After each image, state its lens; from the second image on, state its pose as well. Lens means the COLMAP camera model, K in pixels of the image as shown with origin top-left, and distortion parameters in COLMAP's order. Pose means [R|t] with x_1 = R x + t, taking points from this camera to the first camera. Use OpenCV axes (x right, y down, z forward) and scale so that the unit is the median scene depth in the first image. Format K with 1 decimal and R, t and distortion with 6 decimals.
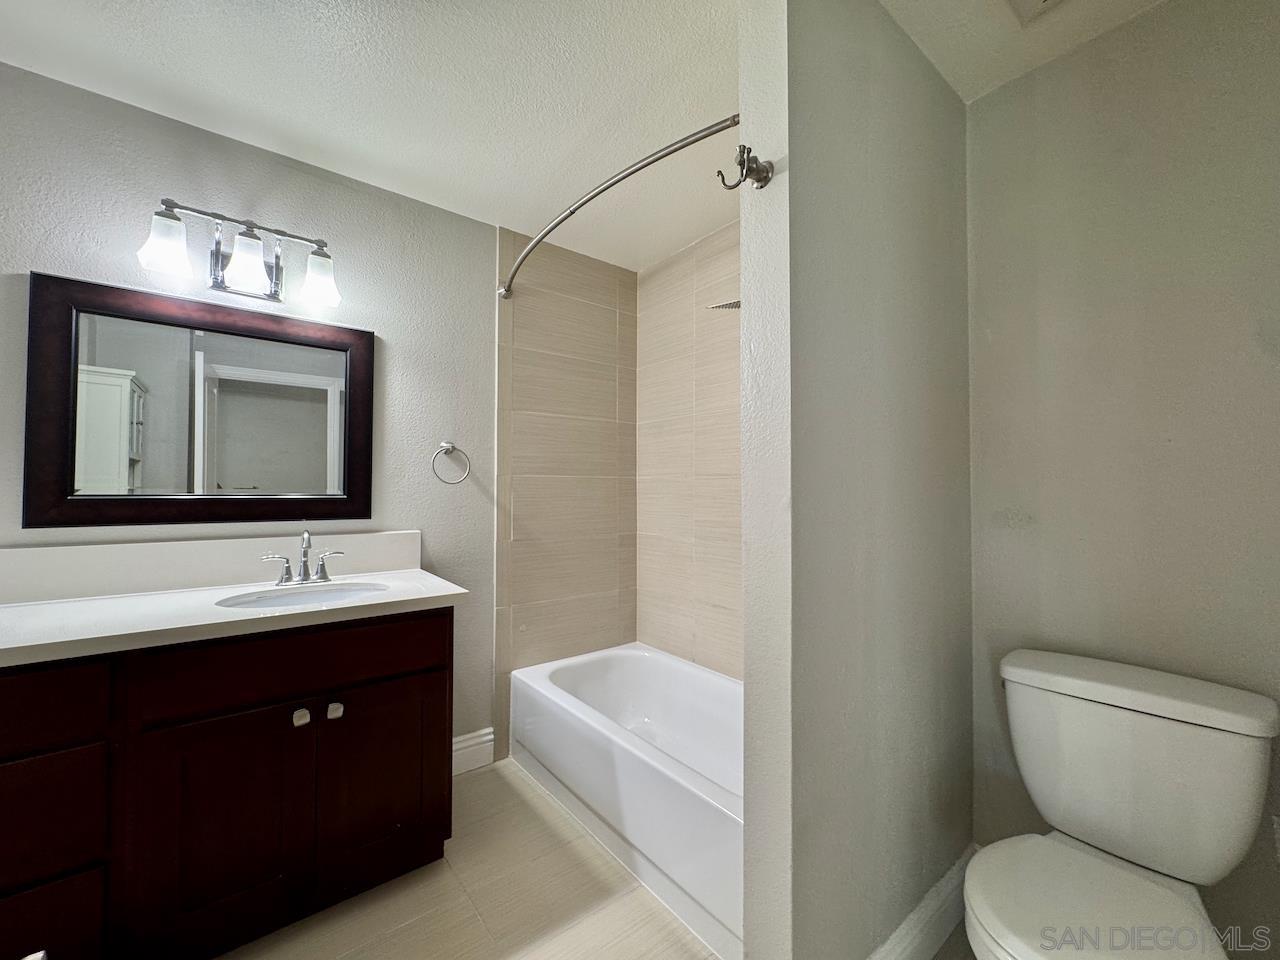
lens RADIAL K [[511.9, 0, 637.9], [0, 511.9, 496.2], [0, 0, 1]] dist [-0.000495, 0.000010]
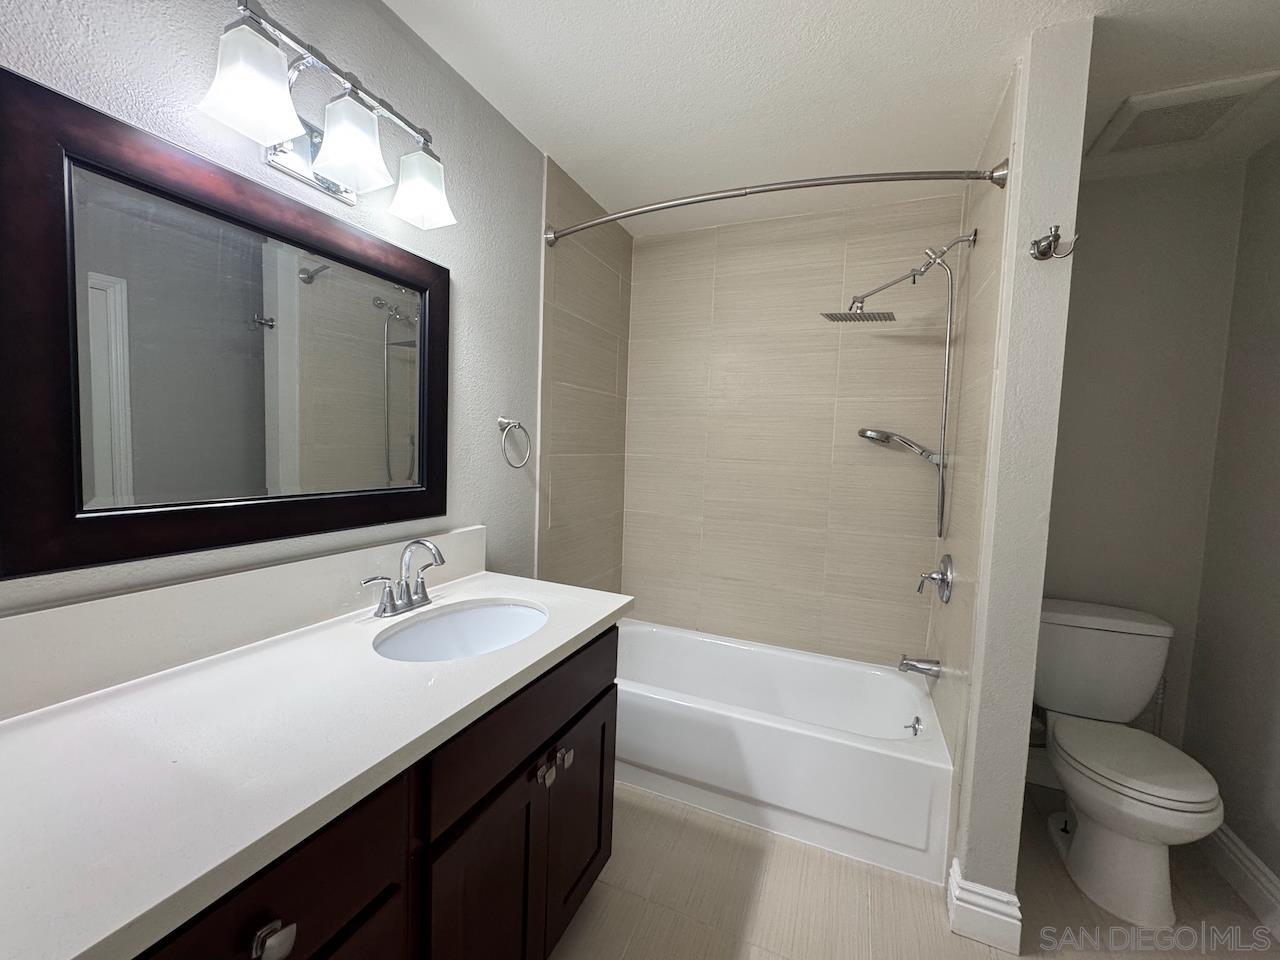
lens RADIAL K [[511.9, 0, 637.9], [0, 511.9, 496.2], [0, 0, 1]] dist [-0.000495, 0.000010]
pose [[0.878588, -0.016396, 0.477299, -0.638754], [-0.029937, 0.995554, 0.089305, -0.064124], [-0.476642, -0.092751, 0.874191, 0.179218]]
